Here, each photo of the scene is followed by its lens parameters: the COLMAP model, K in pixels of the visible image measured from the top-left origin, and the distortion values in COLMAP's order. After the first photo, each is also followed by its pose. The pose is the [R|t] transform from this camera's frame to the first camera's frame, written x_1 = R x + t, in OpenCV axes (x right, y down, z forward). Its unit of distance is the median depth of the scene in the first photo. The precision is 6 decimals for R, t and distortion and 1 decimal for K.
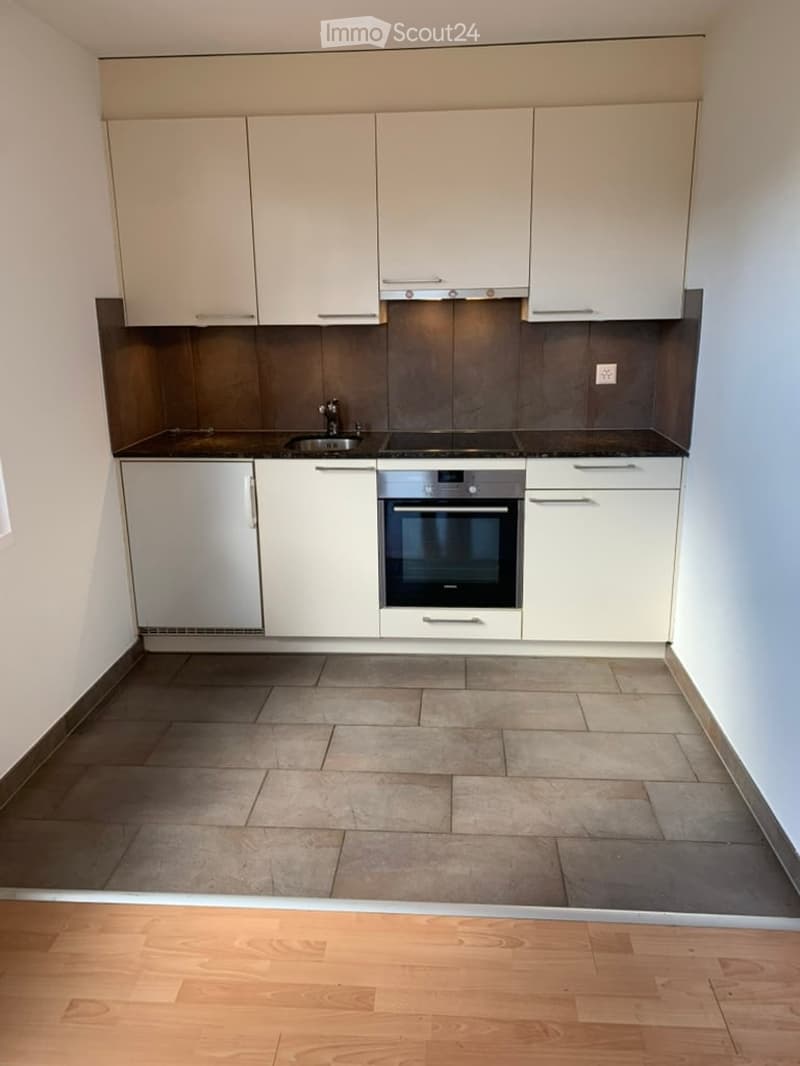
lens RADIAL K [[817.9, 0, 399.4], [0, 817.9, 557.0], [0, 0, 1]] dist [0.004630, -0.004078]
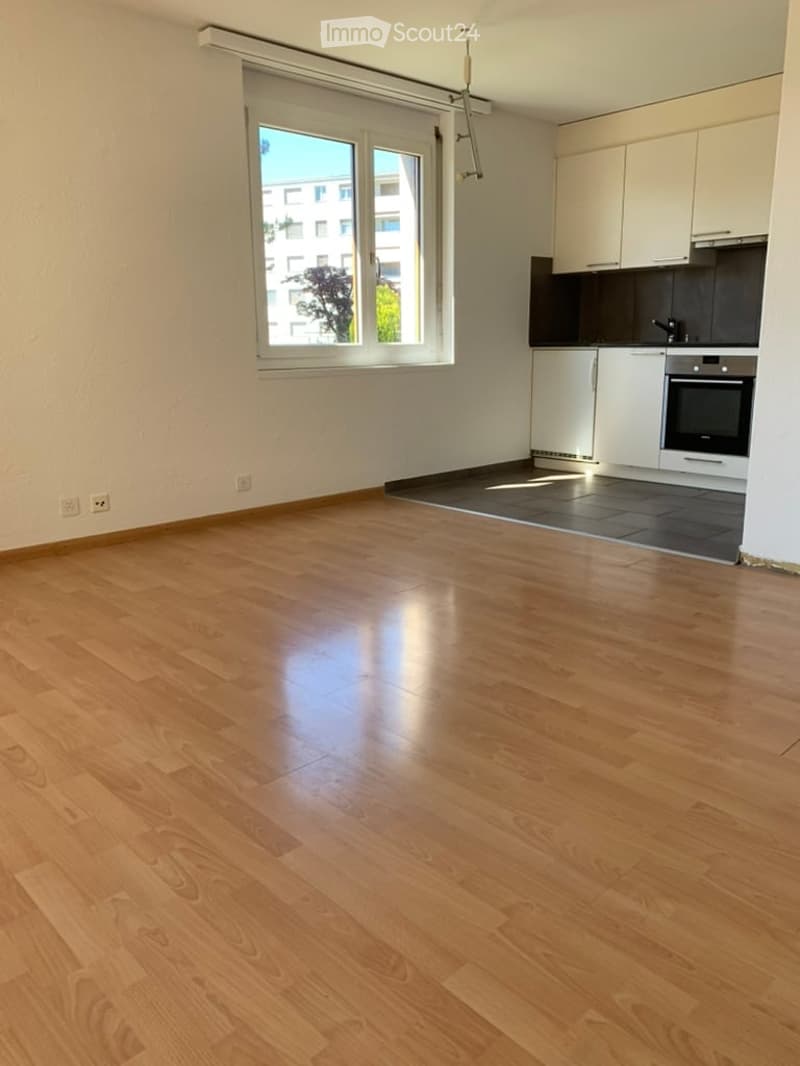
lens RADIAL K [[817.9, 0, 399.4], [0, 817.9, 557.0], [0, 0, 1]] dist [0.004630, -0.004078]
pose [[0.720161, 0.176612, -0.670952, 0.727530], [-0.198511, 0.979081, 0.044649, 0.305916], [0.664802, 0.101037, 0.740155, -0.470910]]
